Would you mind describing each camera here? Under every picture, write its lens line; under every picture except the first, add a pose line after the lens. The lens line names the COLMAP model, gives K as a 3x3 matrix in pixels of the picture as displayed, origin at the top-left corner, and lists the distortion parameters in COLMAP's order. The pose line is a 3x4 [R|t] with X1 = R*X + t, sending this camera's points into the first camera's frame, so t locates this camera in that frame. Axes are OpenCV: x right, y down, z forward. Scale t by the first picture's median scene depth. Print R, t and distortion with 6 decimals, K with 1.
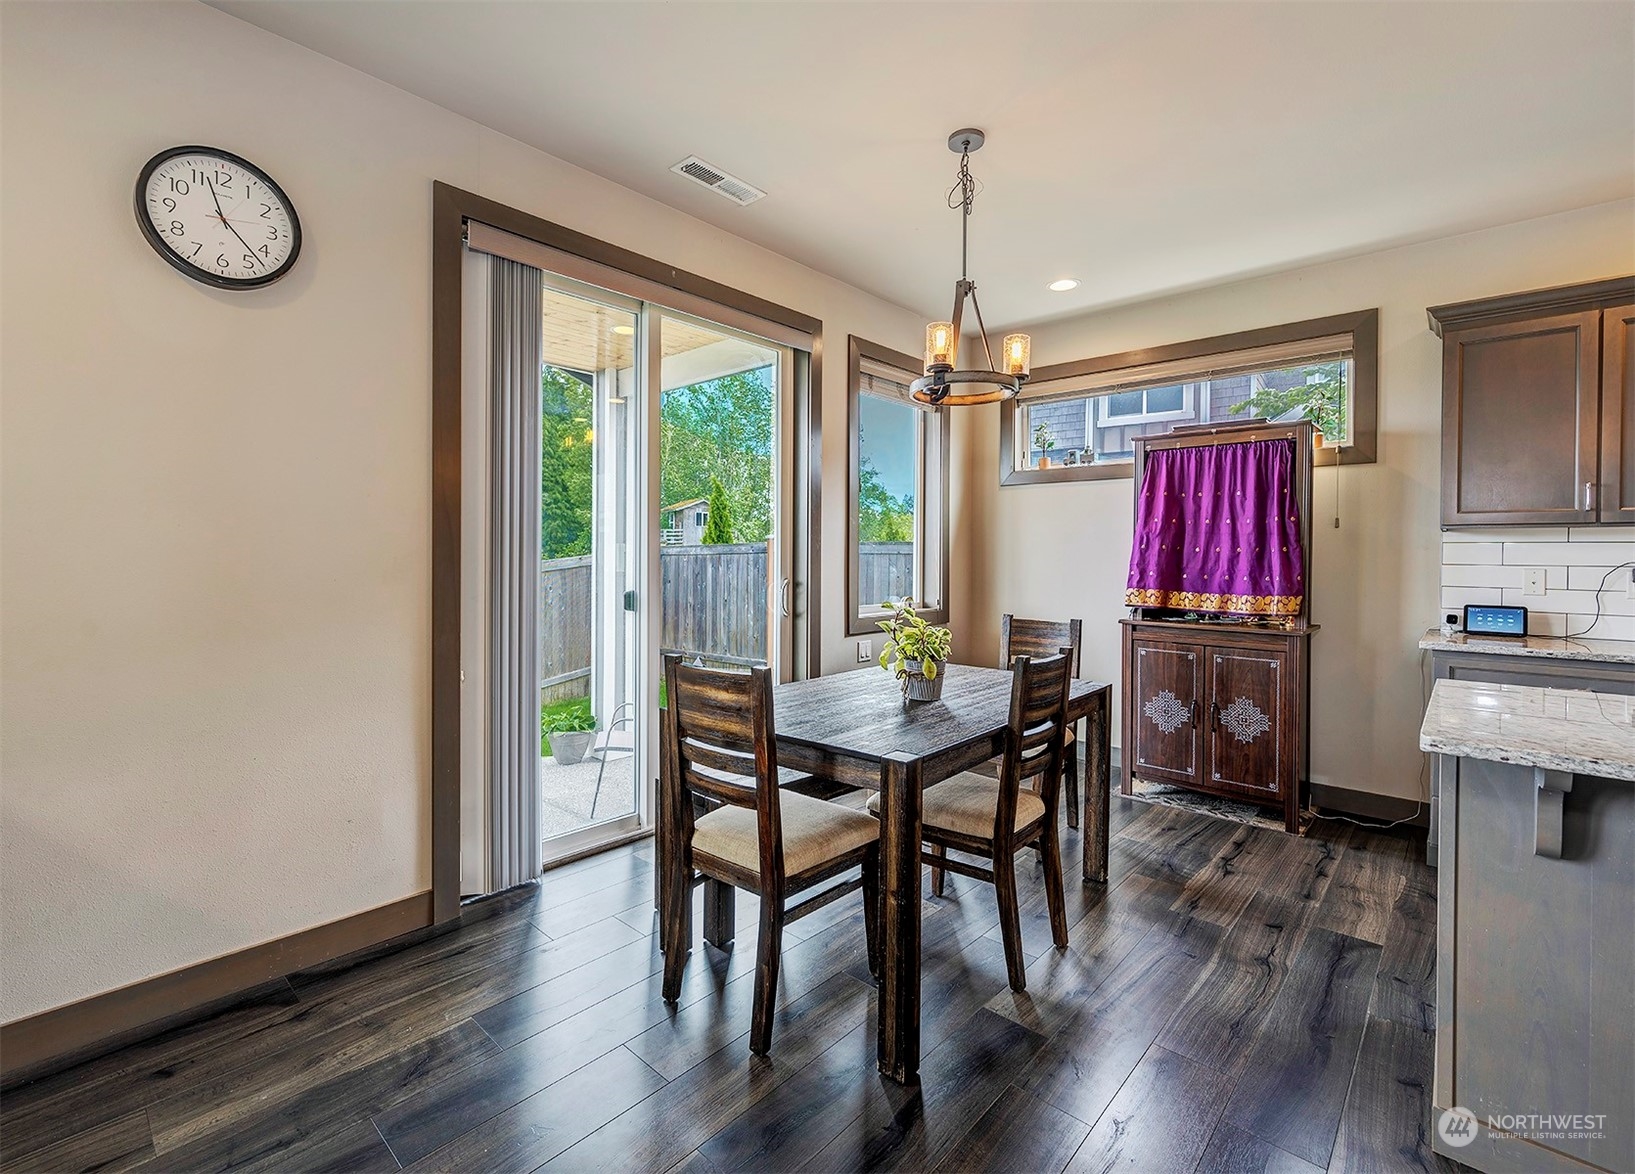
lens RADIAL K [[731.3, 0, 789.0], [0, 731.3, 561.4], [0, 0, 1]] dist [0.000414, 0.000810]
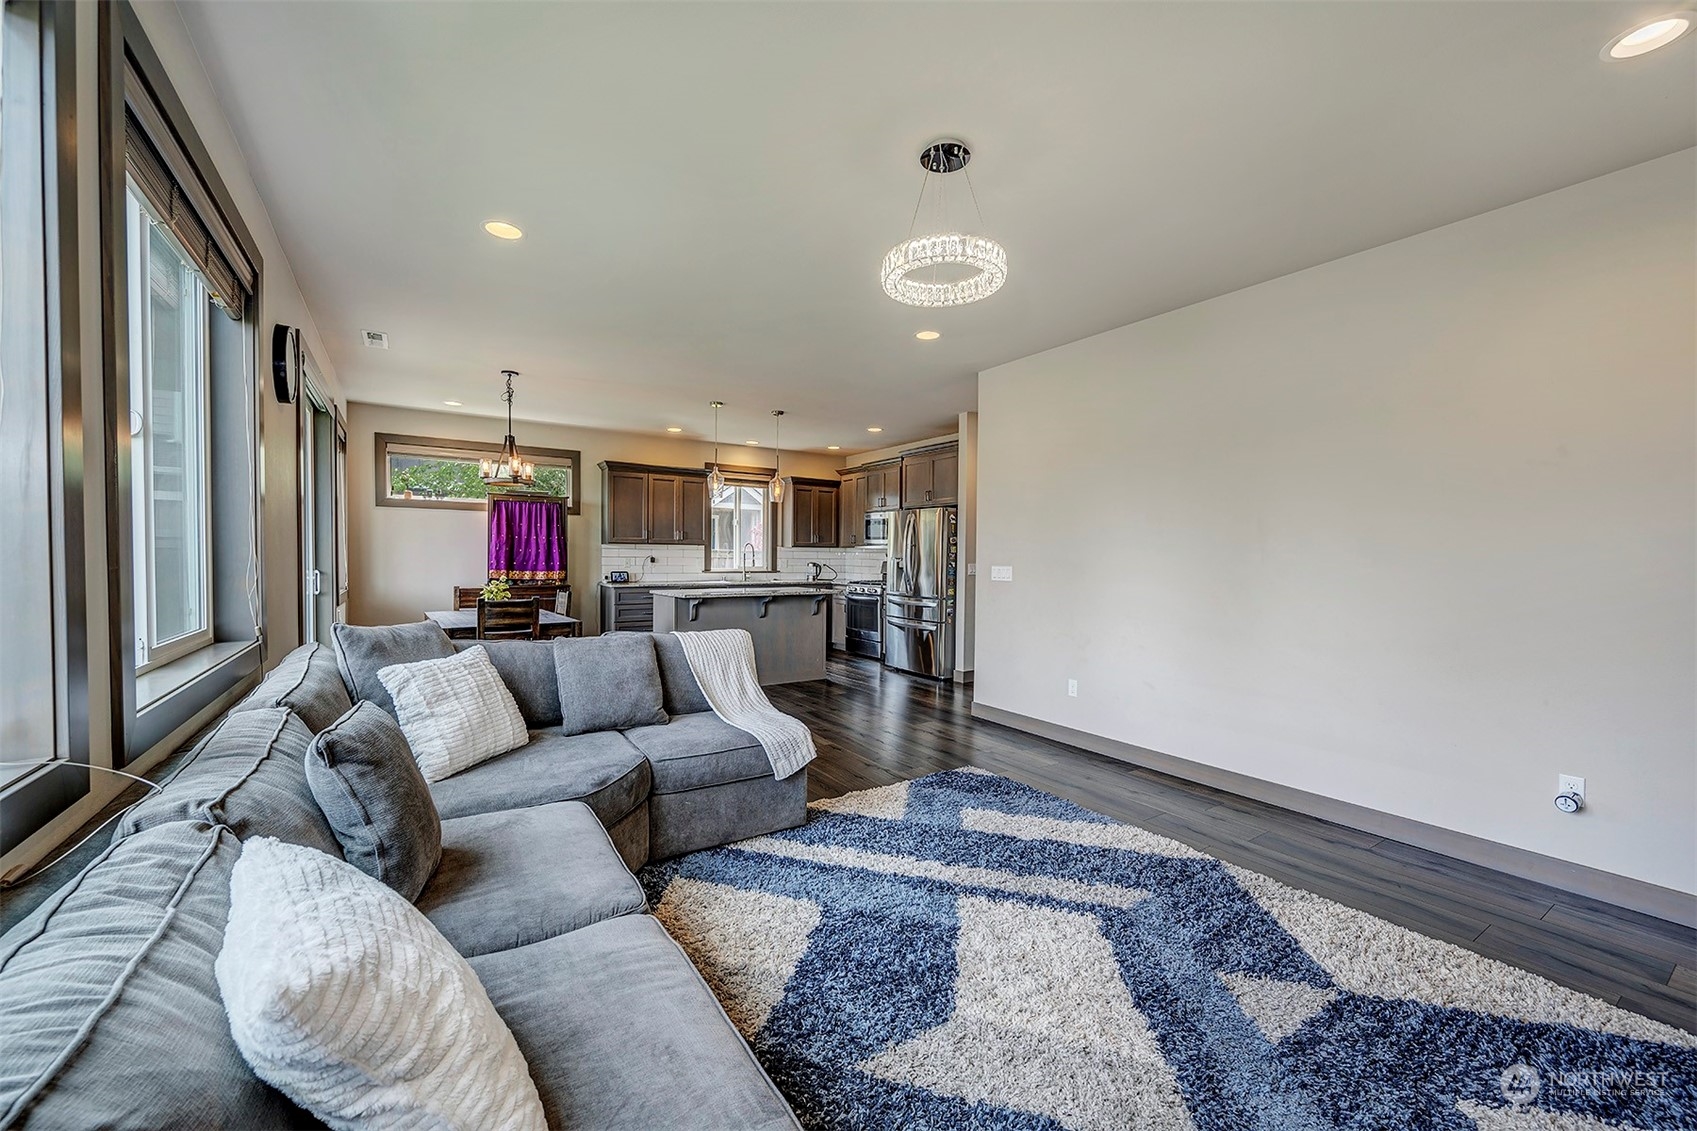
lens RADIAL K [[665.4, 0, 860.5], [0, 665.4, 558.4], [0, 0, 1]] dist [-0.001470, 0.000524]
pose [[0.220105, -0.009008, 0.975435, -1.218225], [-0.000608, 0.999956, 0.009371, -0.012287], [-0.975476, -0.002655, 0.220090, -0.414034]]
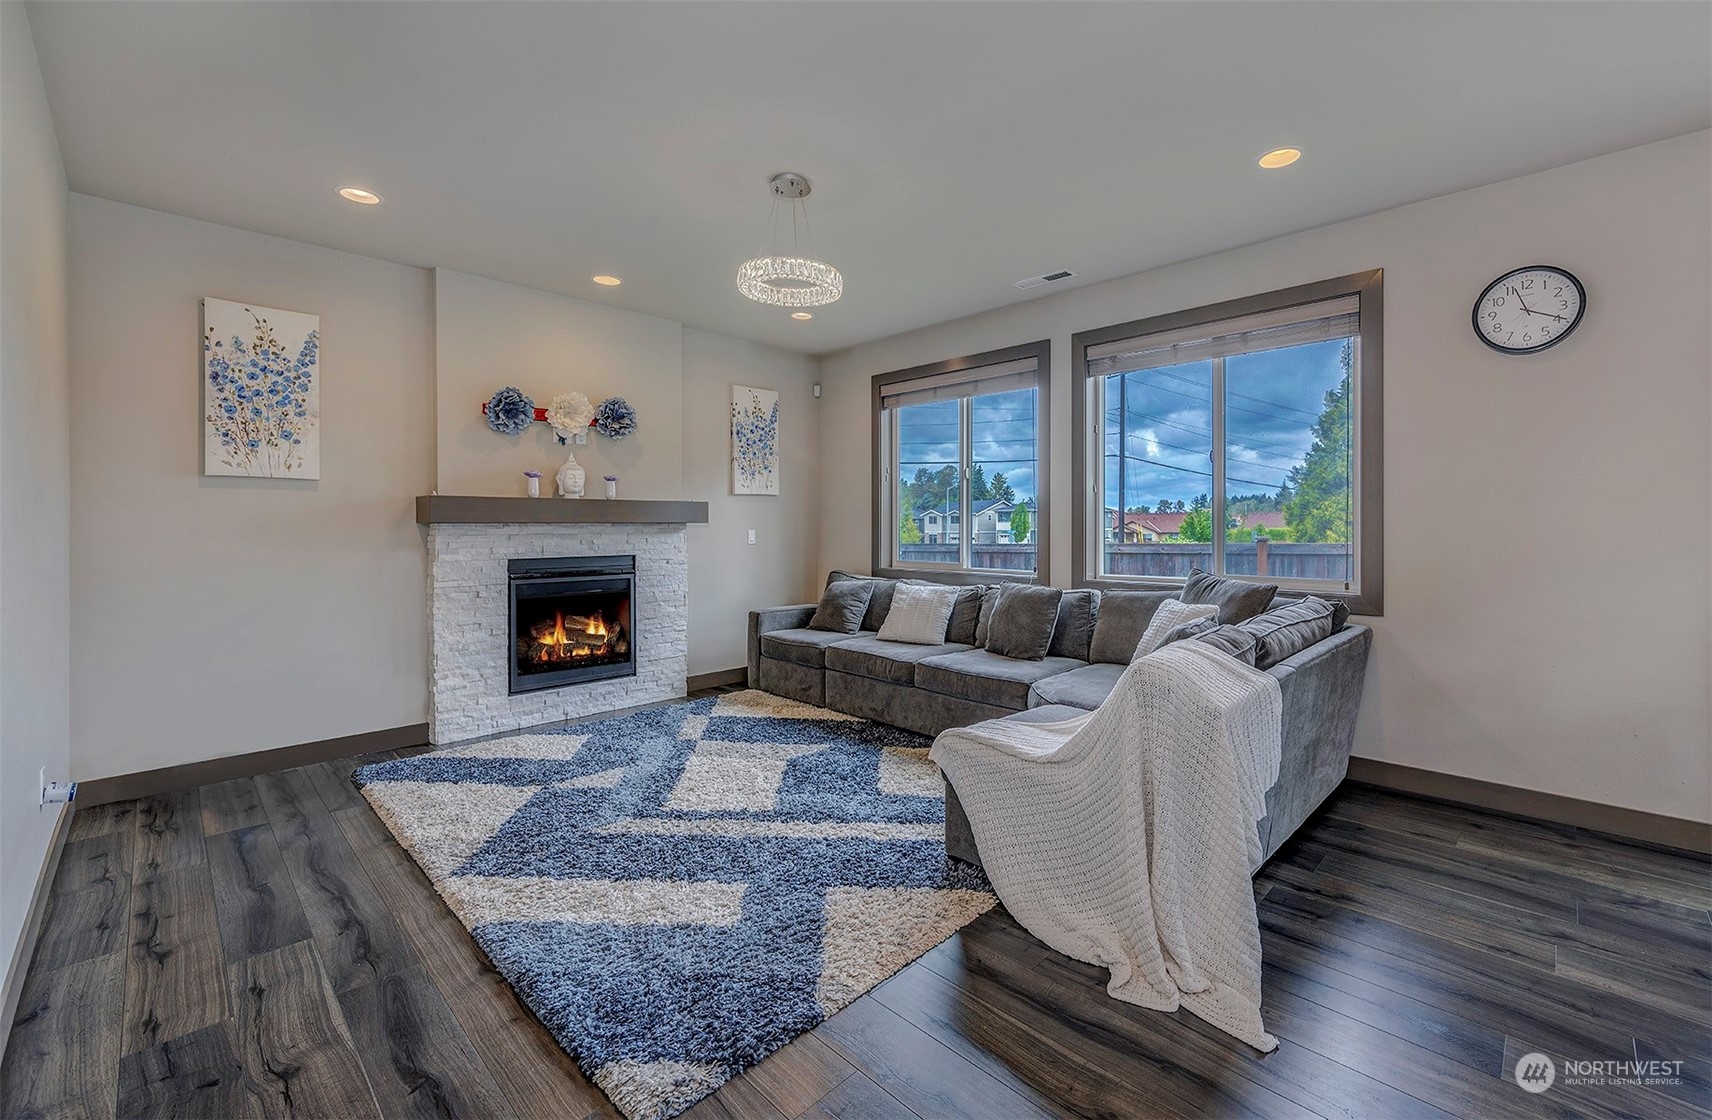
lens RADIAL K [[705.0, 0, 903.3], [0, 705.0, 526.4], [0, 0, 1]] dist [-0.000429, 0.000138]
pose [[0.000633, -0.007160, -0.999974, 0.430364], [-0.005709, 0.999958, -0.007163, 0.004801], [0.999984, 0.005713, 0.000592, -0.191155]]
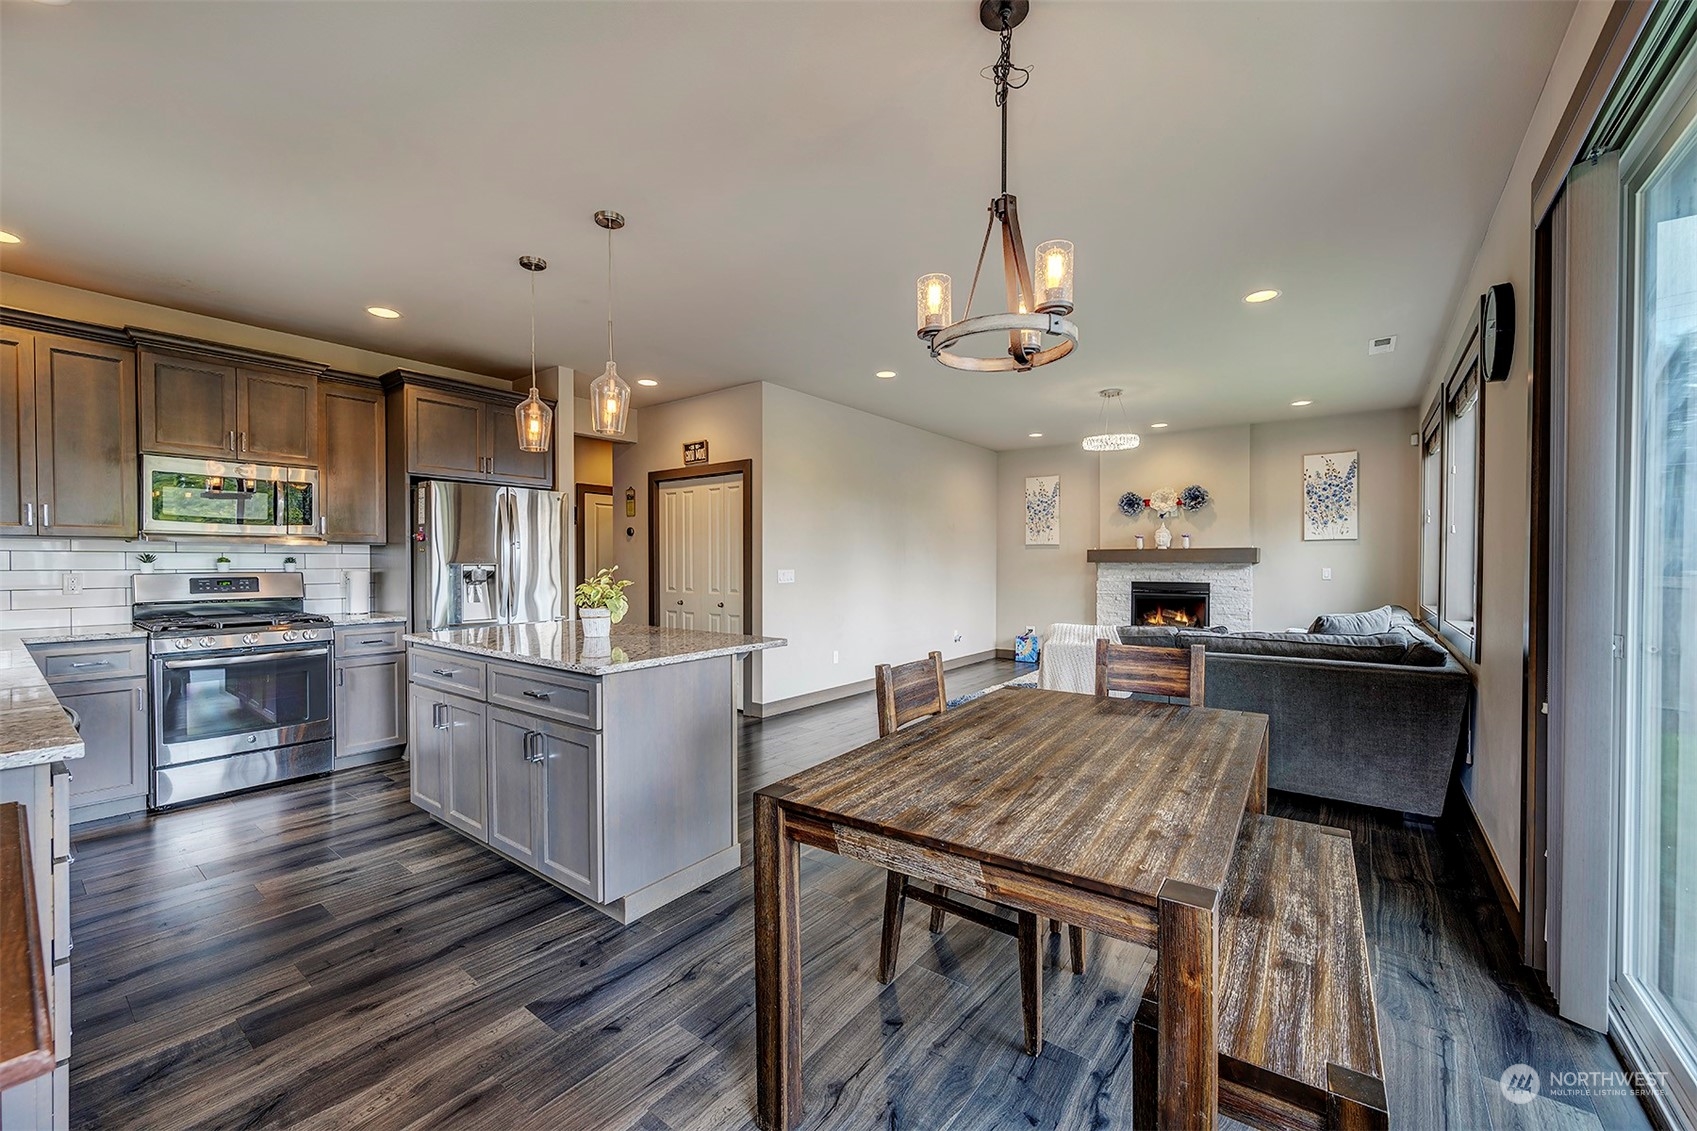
lens RADIAL K [[665.4, 0, 847.8], [0, 665.4, 570.1], [0, 0, 1]] dist [-0.001470, 0.000524]
pose [[-0.994781, -0.008054, -0.101718, 0.365579], [-0.010042, 0.999768, 0.019043, -0.014244], [0.101541, 0.019965, -0.994631, 1.311077]]
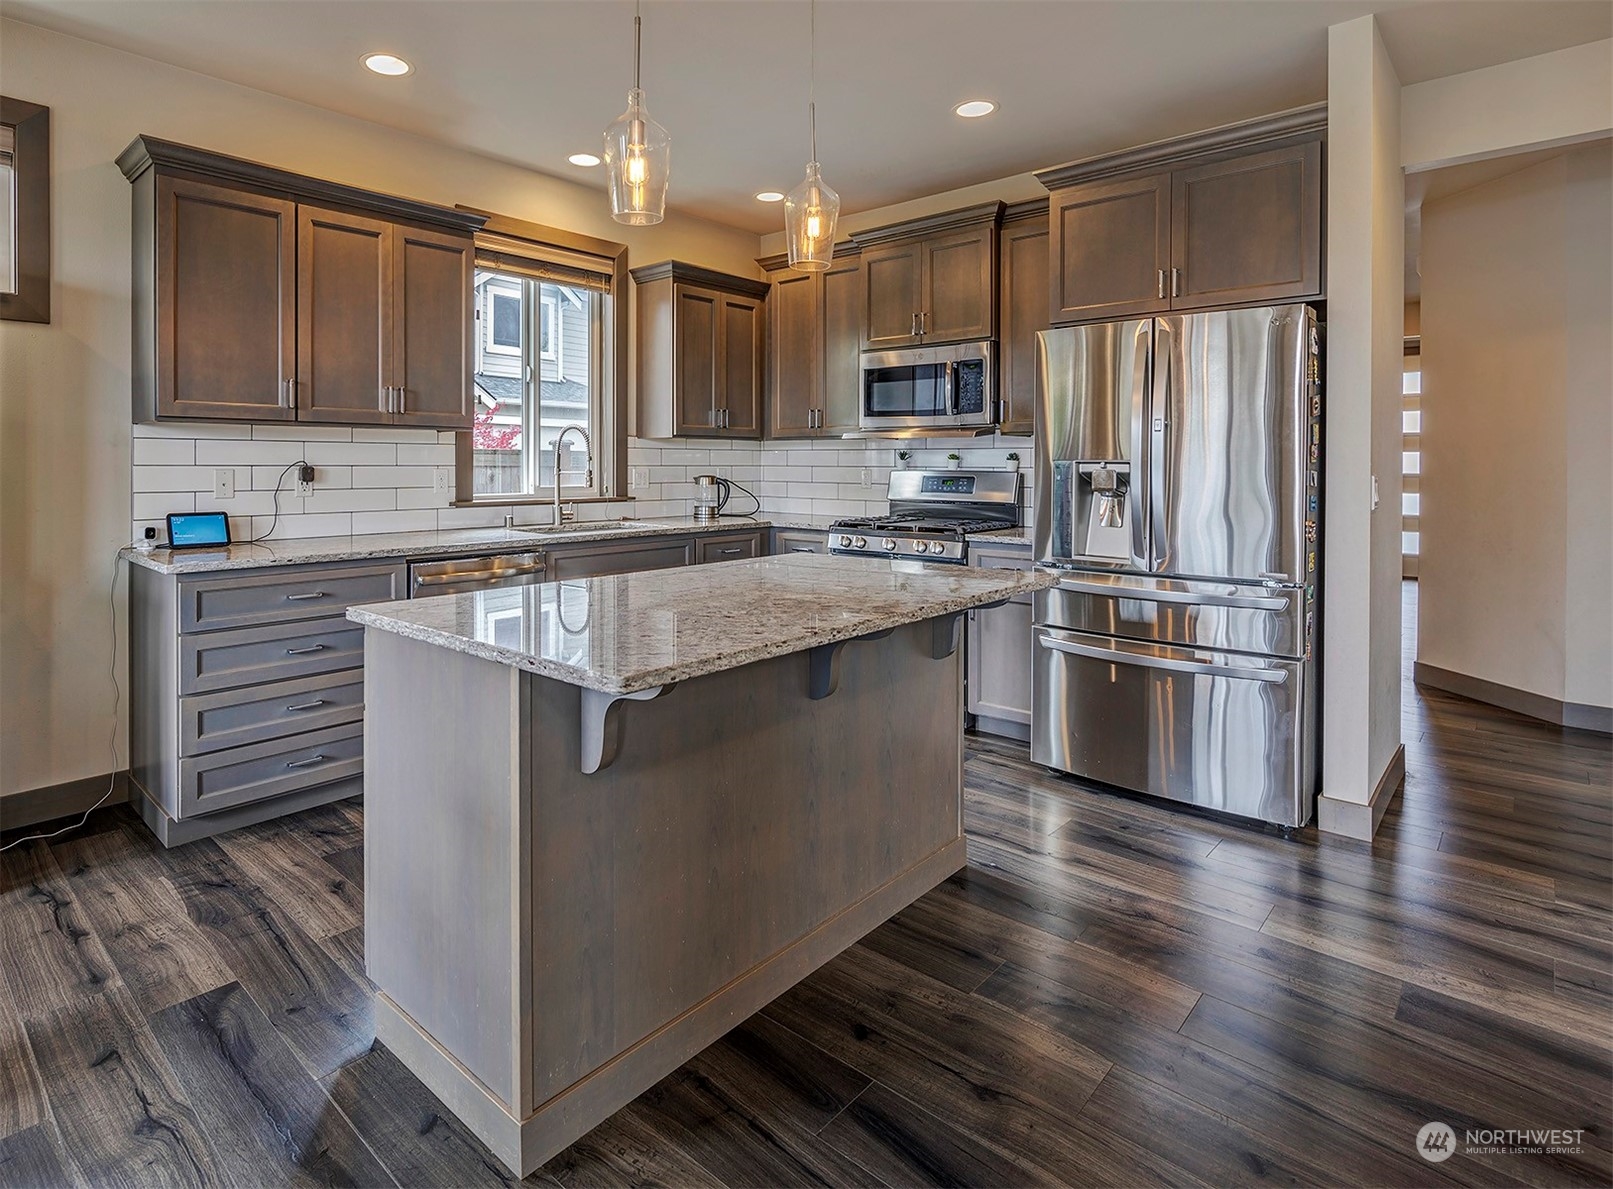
lens RADIAL K [[858.5, 0, 727.9], [0, 858.5, 469.5], [0, 0, 1]] dist [0.002303, -0.002289]
pose [[0.012117, -0.015545, 0.999806, -0.031344], [0.006141, 0.999861, 0.015471, -0.001715], [-0.999908, 0.005952, 0.012210, 0.351944]]
